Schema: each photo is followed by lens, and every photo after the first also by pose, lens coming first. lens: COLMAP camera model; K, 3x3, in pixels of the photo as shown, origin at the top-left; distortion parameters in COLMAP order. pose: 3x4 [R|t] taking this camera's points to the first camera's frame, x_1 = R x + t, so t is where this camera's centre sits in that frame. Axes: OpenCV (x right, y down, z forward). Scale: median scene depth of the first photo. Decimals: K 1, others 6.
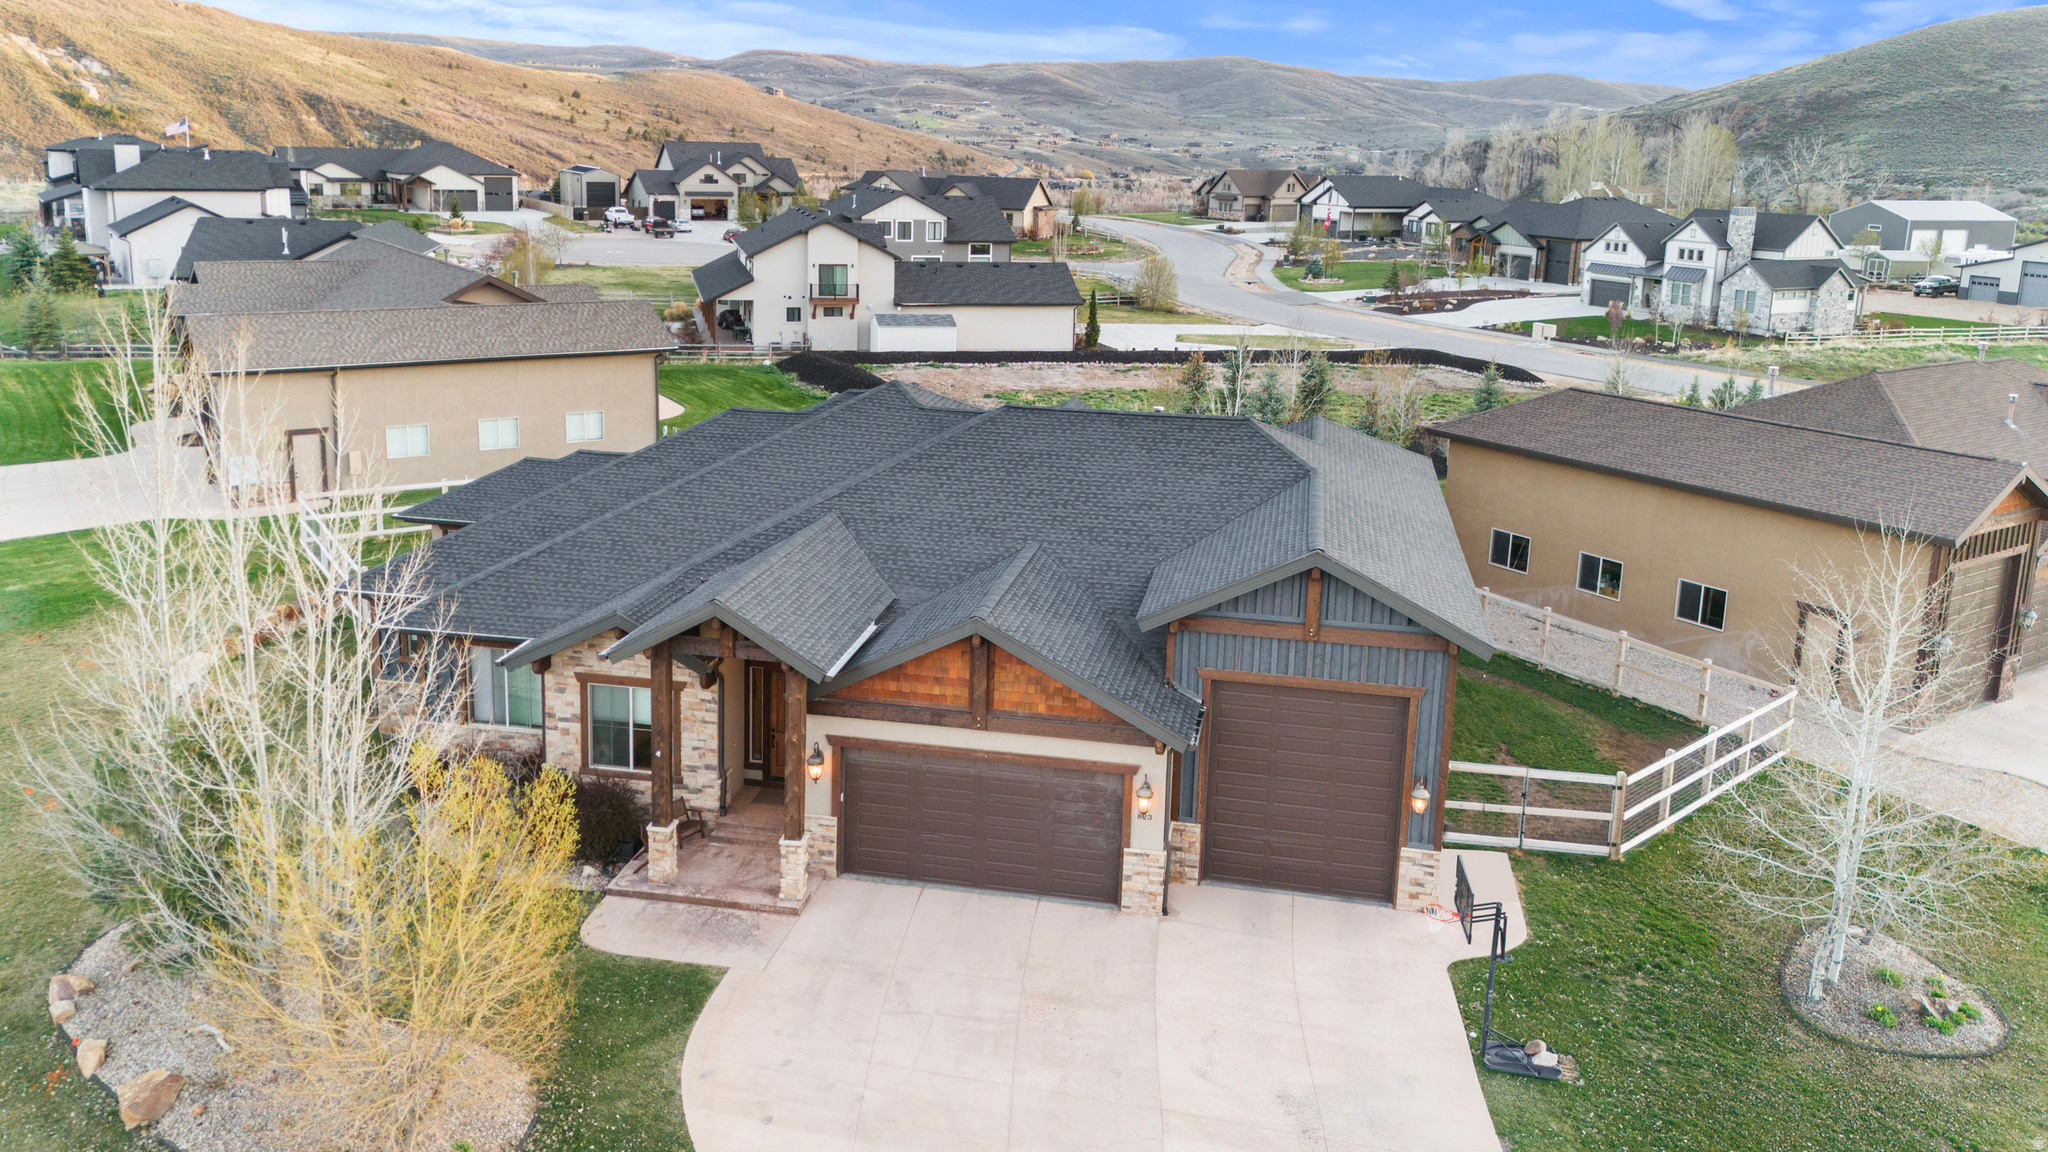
lens RADIAL K [[1459.0, 0, 1014.1], [0, 1459.0, 436.1], [0, 0, 1]] dist [0.029145, -0.011753]
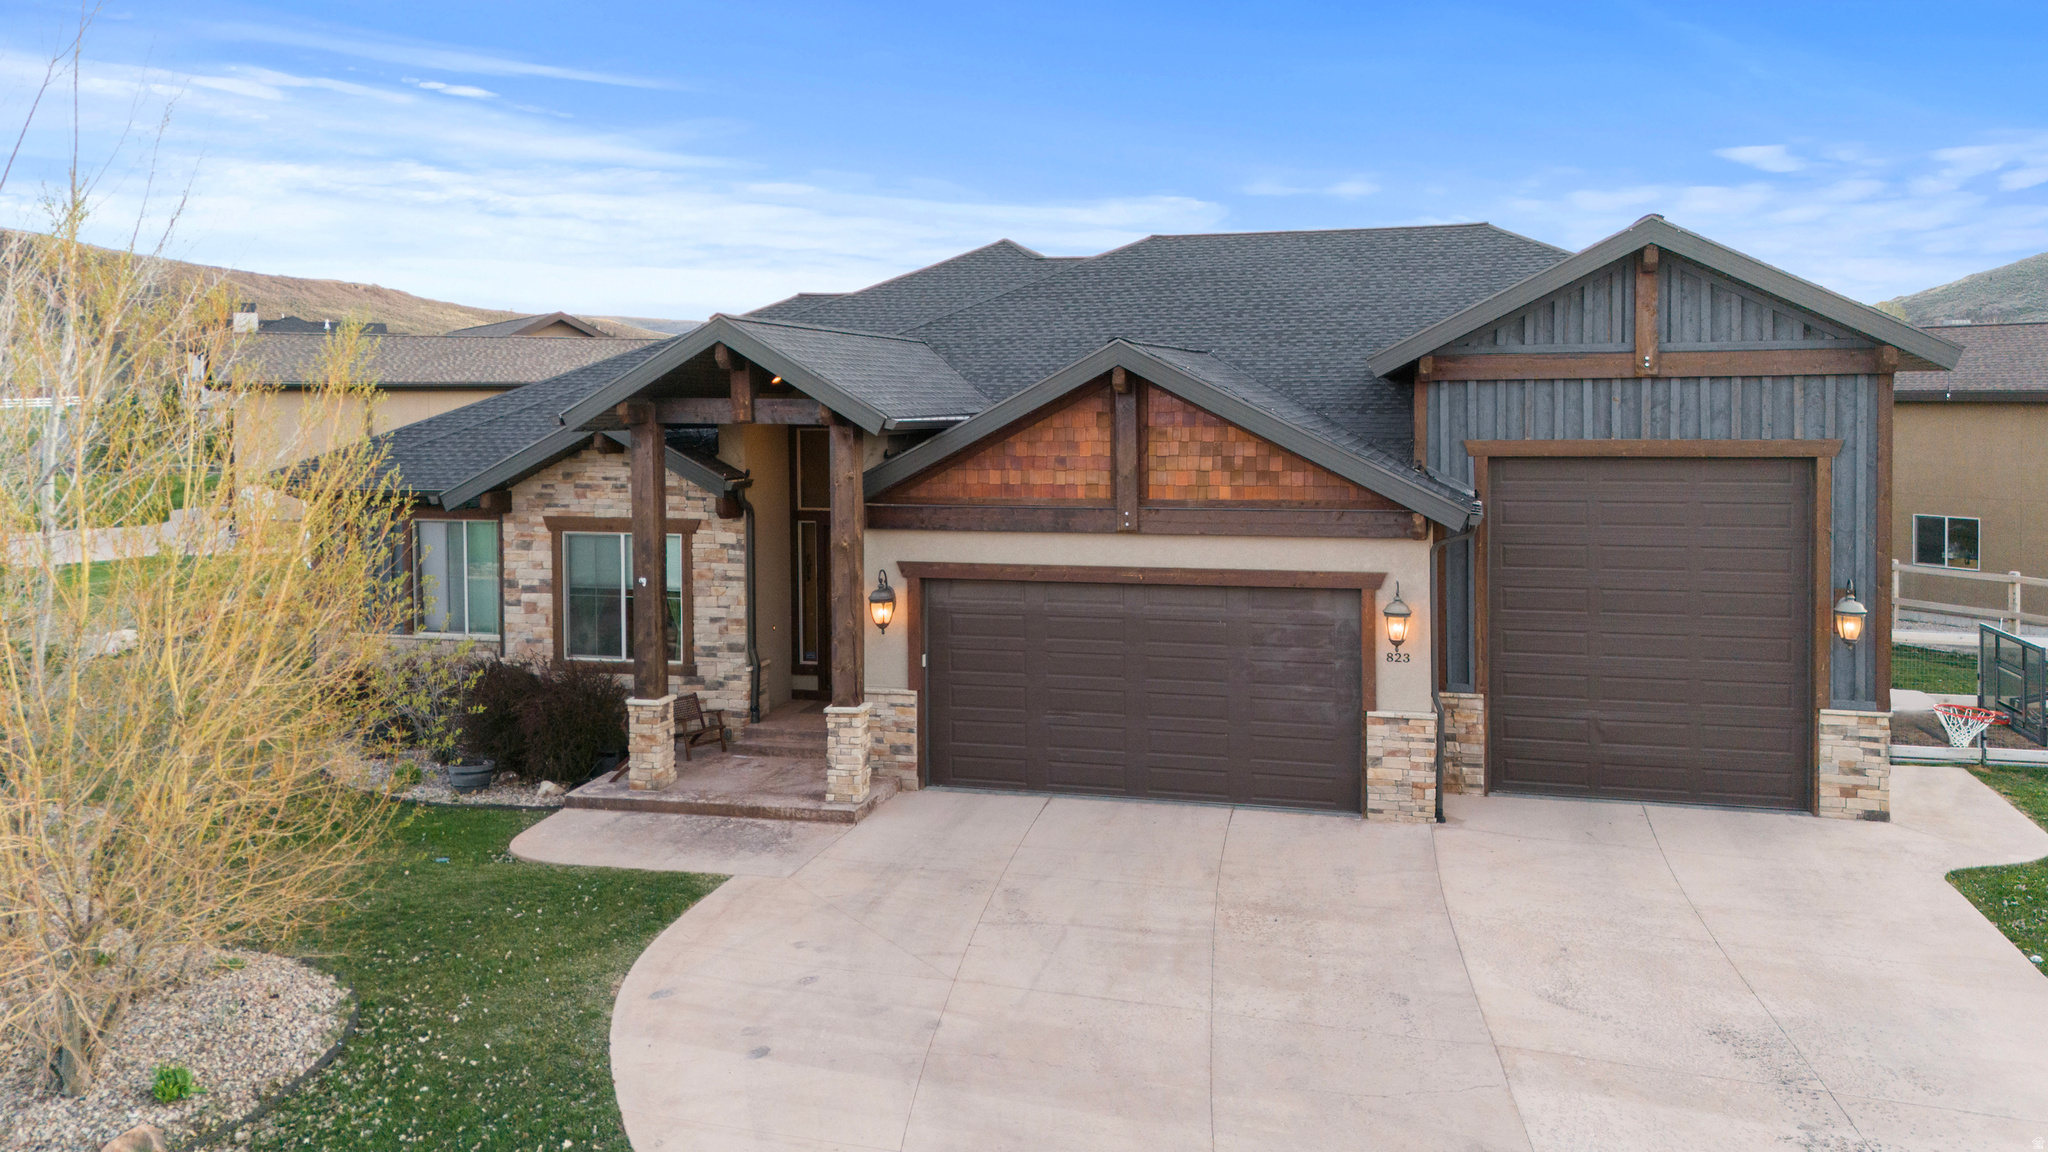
lens RADIAL K [[1502.3, 0, 1050.8], [0, 1502.3, 438.2], [0, 0, 1]] dist [0.024846, -0.003760]
pose [[0.997119, -0.035448, -0.067058, -0.012707], [0.025735, 0.989742, -0.140527, 0.249710], [0.071352, 0.138397, 0.987803, 0.331633]]
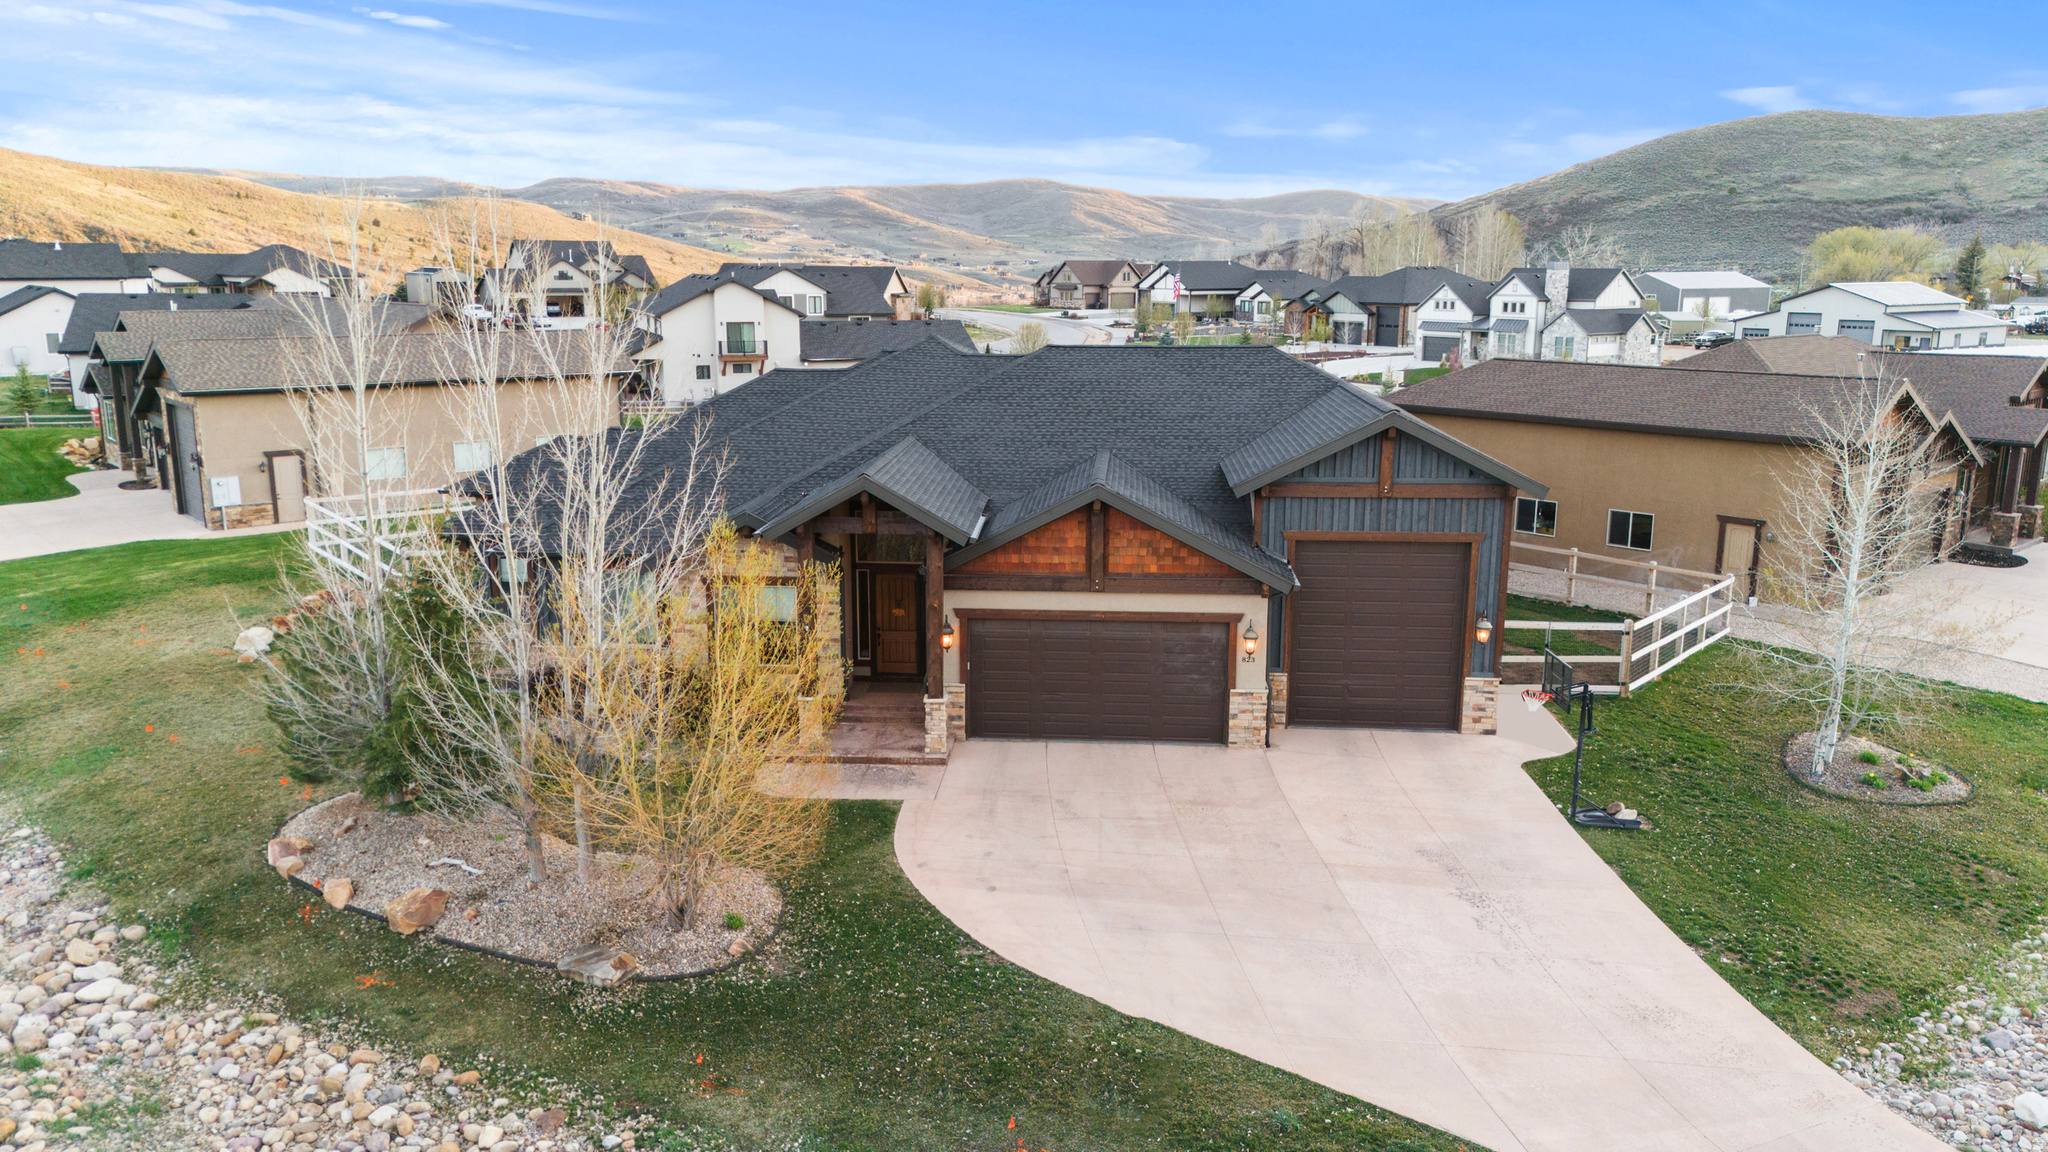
lens RADIAL K [[1399.1, 0, 1022.5], [0, 1399.1, 572.5], [0, 0, 1]] dist [0.035243, -0.010391]
pose [[0.992827, -0.050375, 0.108429, -0.192225], [0.046795, 0.998280, 0.035315, 0.145130], [-0.110022, -0.029988, 0.993477, -0.044190]]
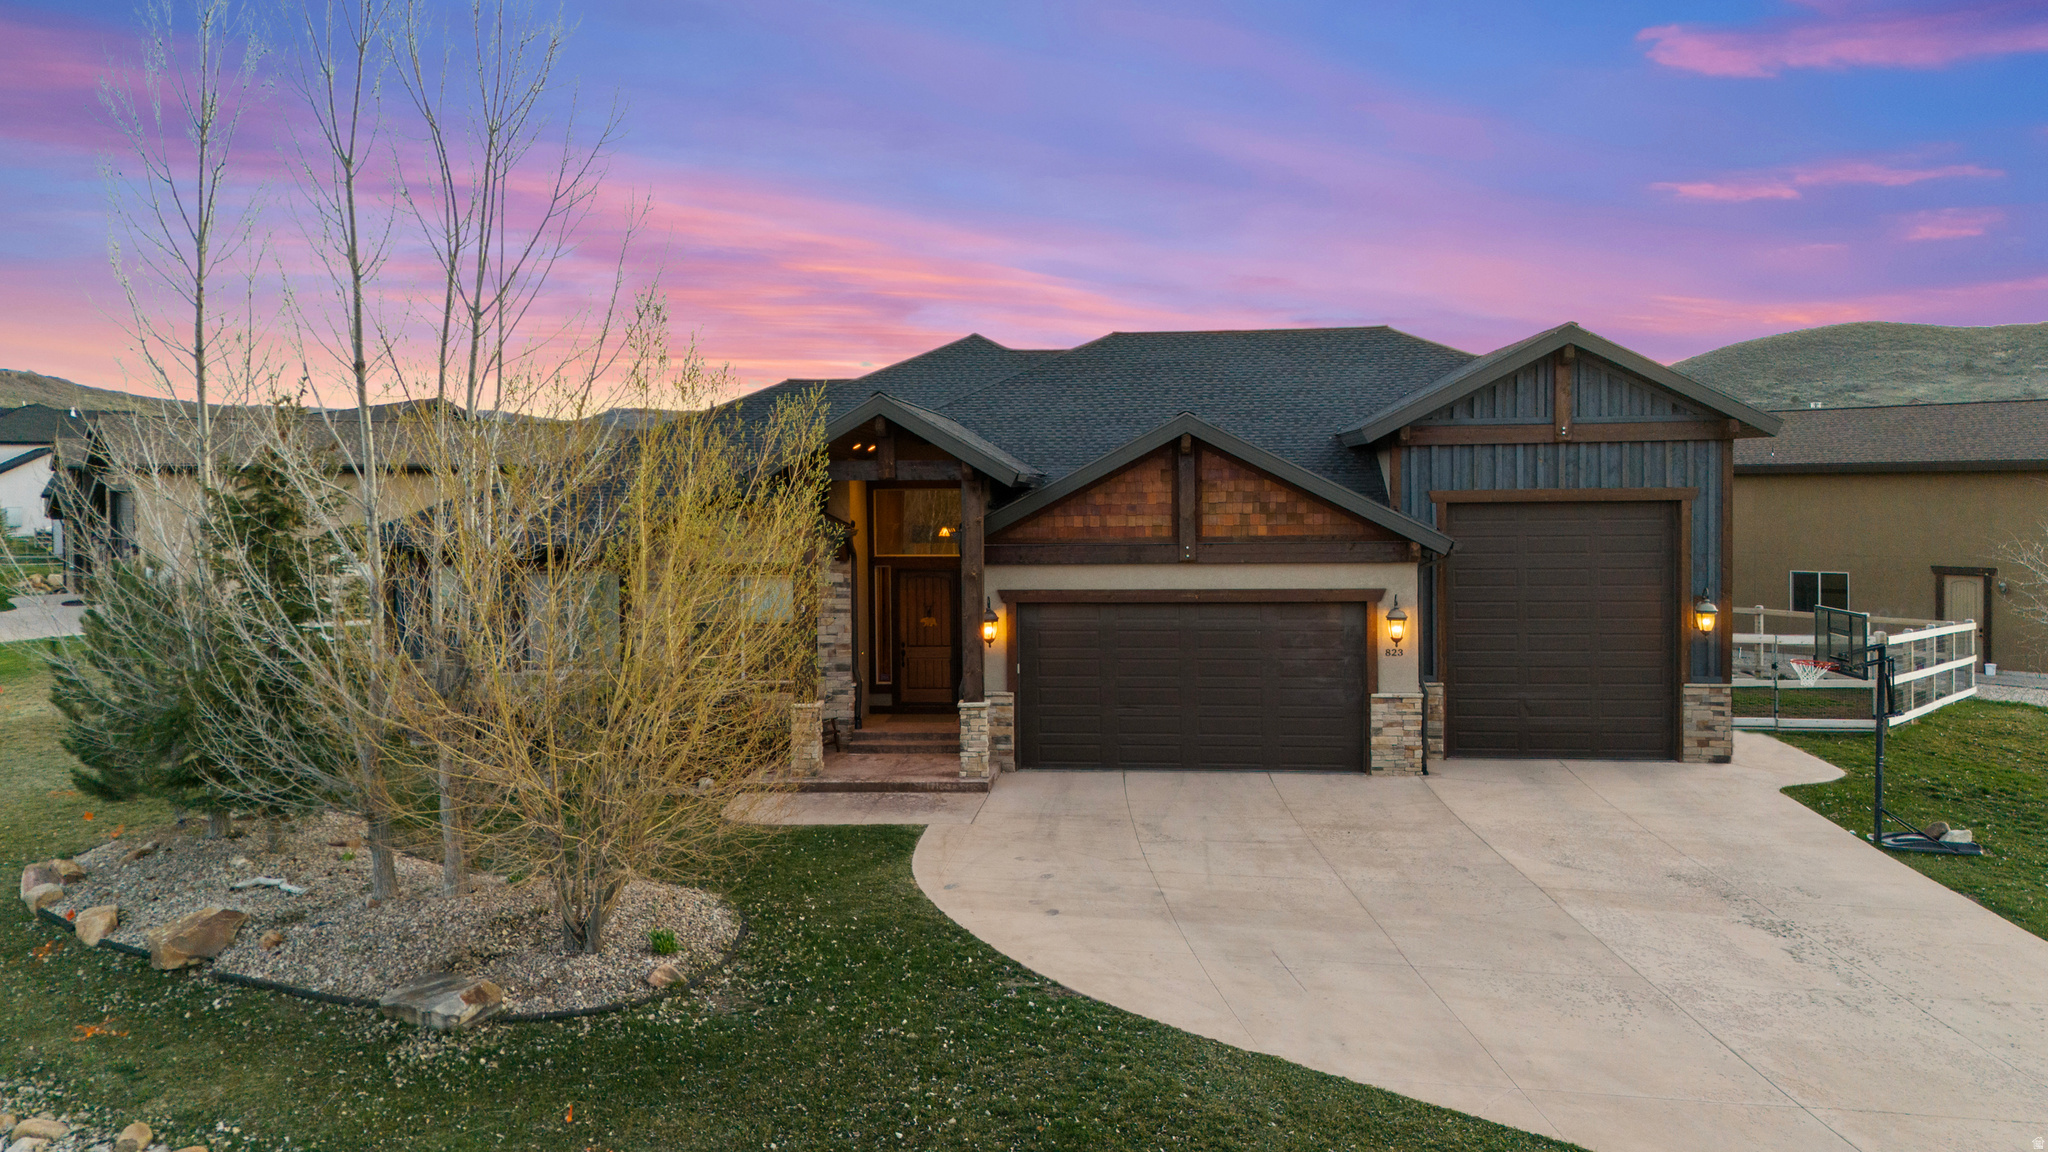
lens RADIAL K [[1472.9, 0, 1045.1], [0, 1472.9, 532.8], [0, 0, 1]] dist [0.029459, -0.006372]
pose [[0.994683, -0.043932, 0.093148, -0.181067], [0.056054, 0.989690, -0.131800, 0.287501], [-0.086398, 0.136321, 0.986890, 0.173282]]
